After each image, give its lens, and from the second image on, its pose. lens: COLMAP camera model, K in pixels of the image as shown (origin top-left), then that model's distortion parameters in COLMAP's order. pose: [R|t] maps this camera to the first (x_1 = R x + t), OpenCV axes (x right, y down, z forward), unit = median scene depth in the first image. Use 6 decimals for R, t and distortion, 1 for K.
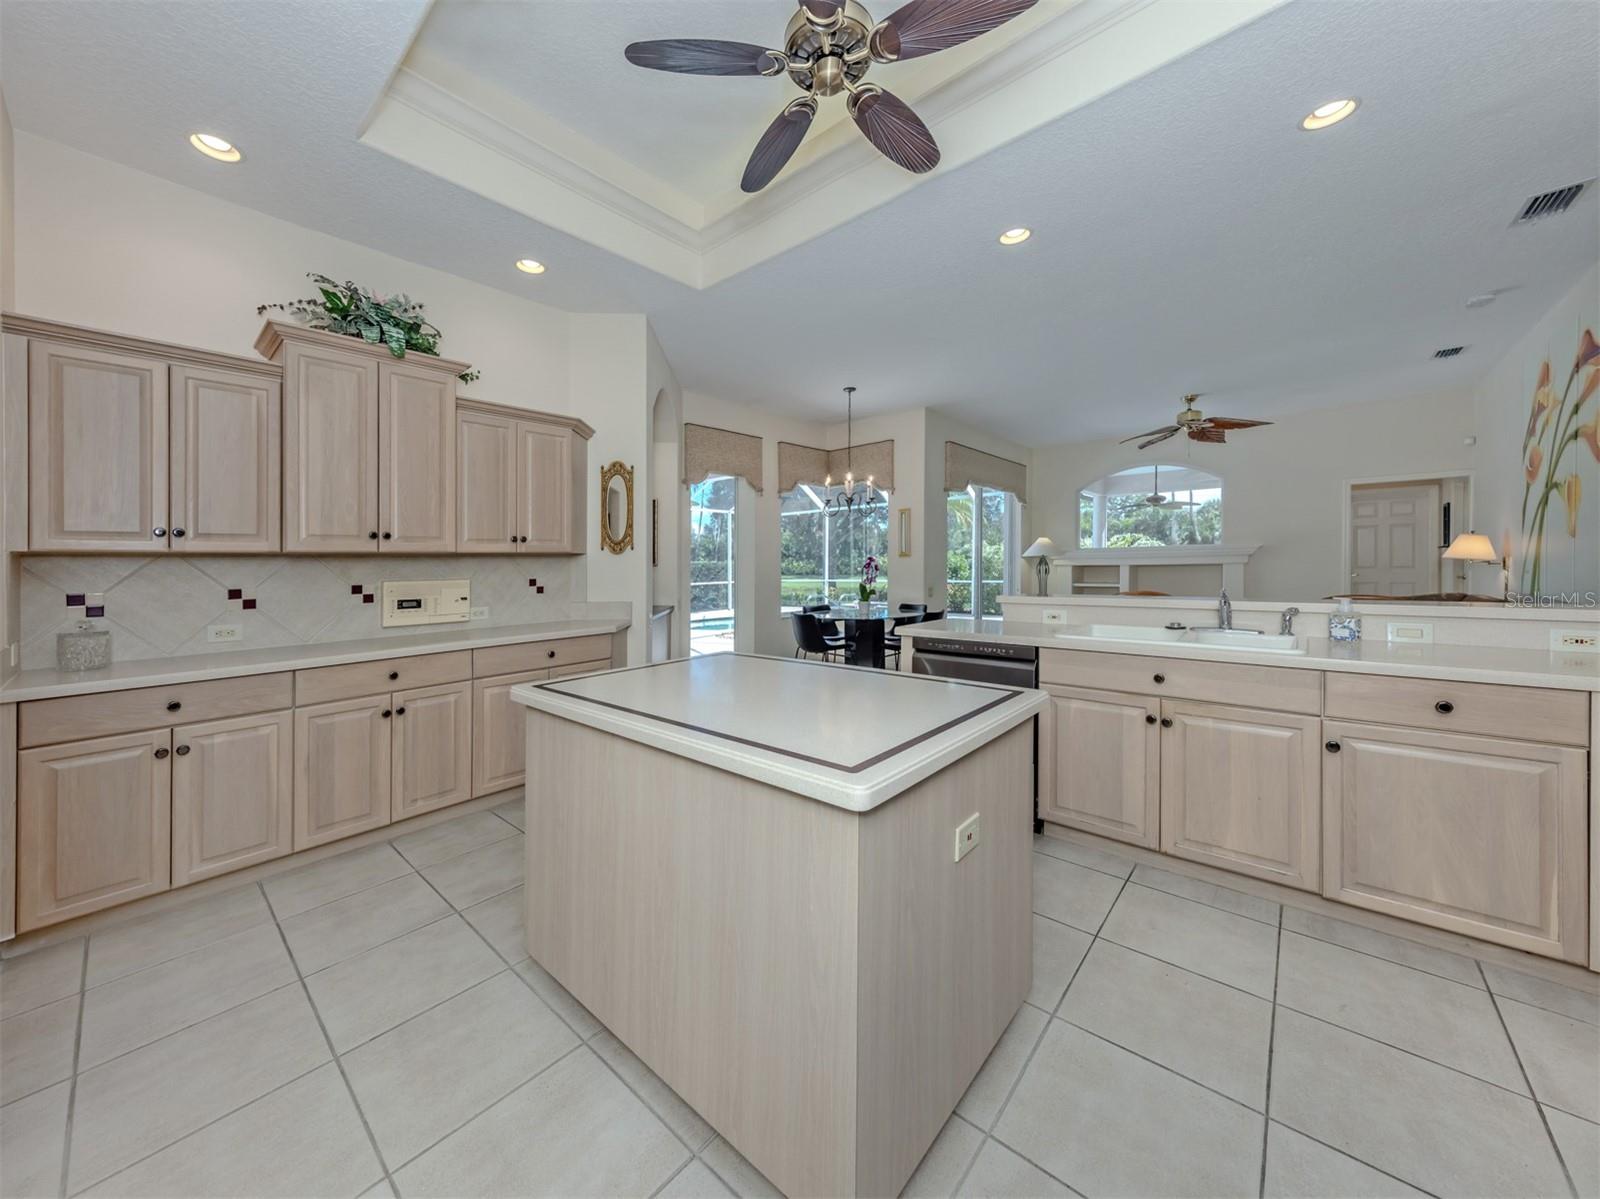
lens RADIAL K [[590.0, 0, 761.1], [0, 590.0, 609.3], [0, 0, 1]] dist [0.006357, 0.000107]
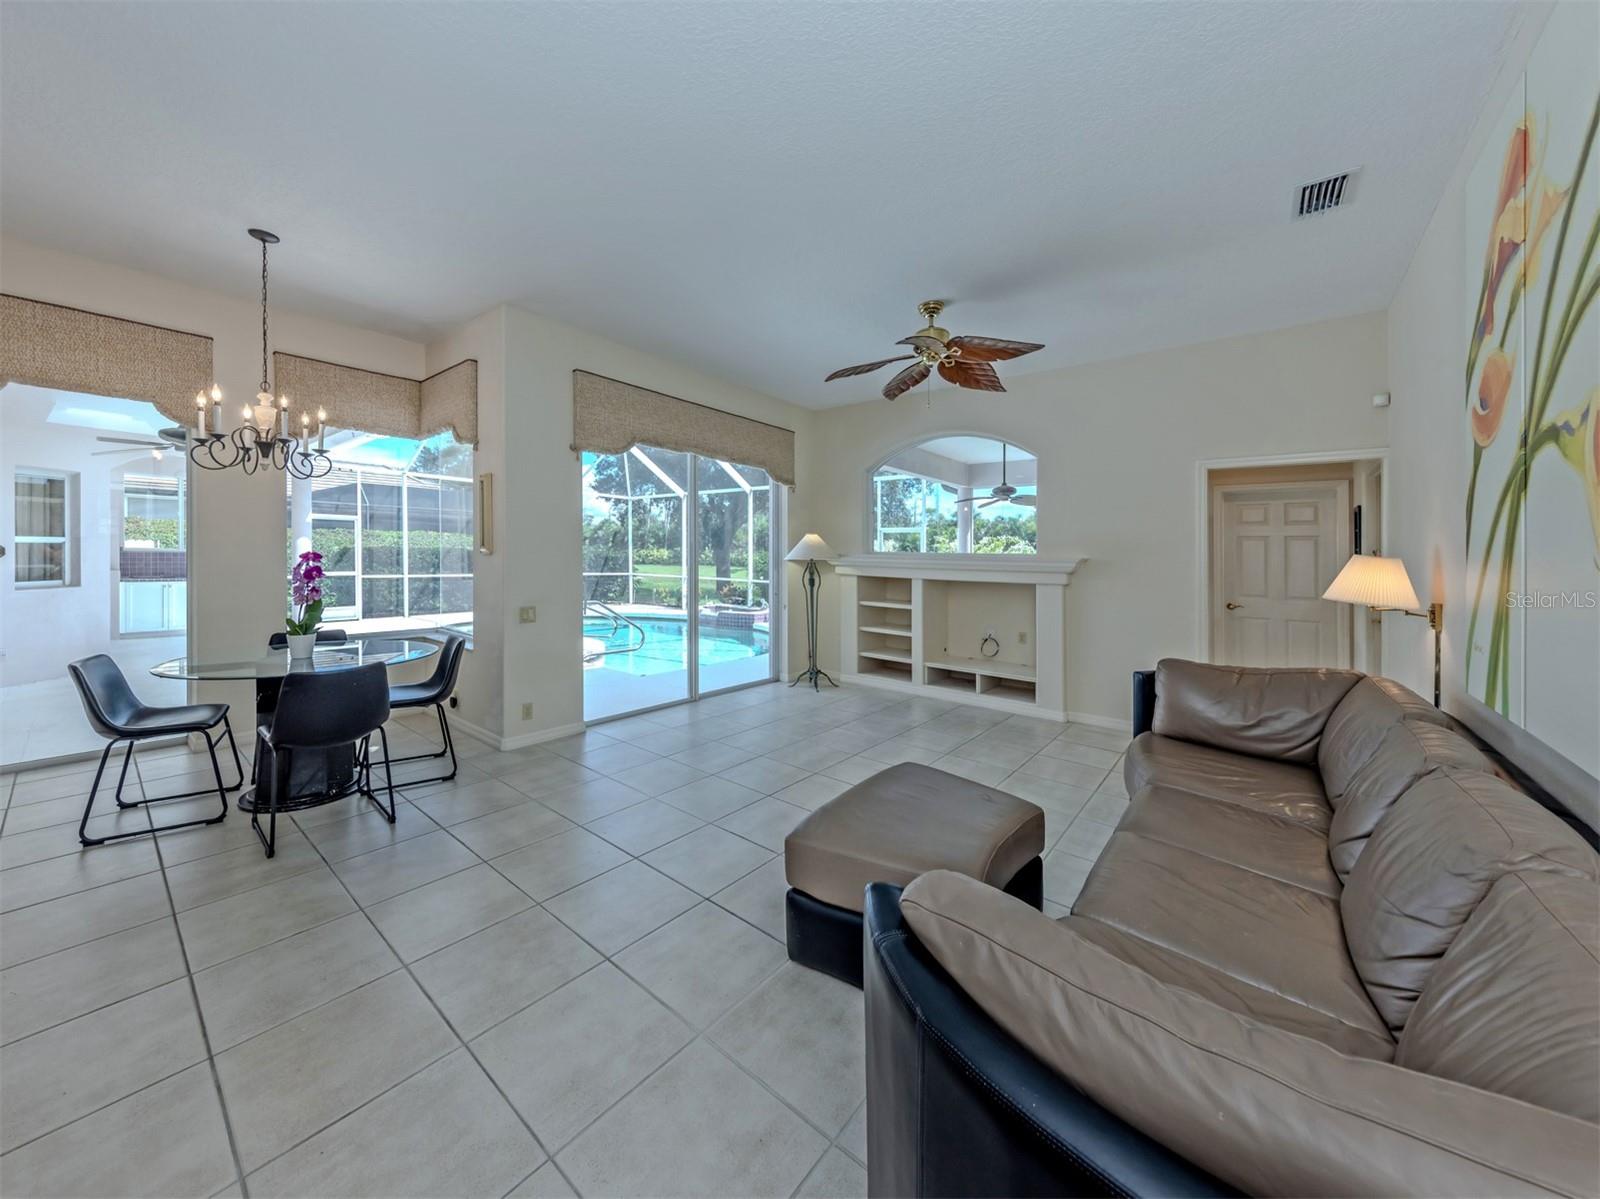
lens RADIAL K [[590.0, 0, 758.6], [0, 590.0, 574.6], [0, 0, 1]] dist [0.006357, 0.000107]
pose [[0.998641, 0.041257, 0.031842, 0.500095], [-0.039887, 0.998299, -0.042517, -0.051897], [-0.033542, 0.041189, 0.998588, 0.390830]]
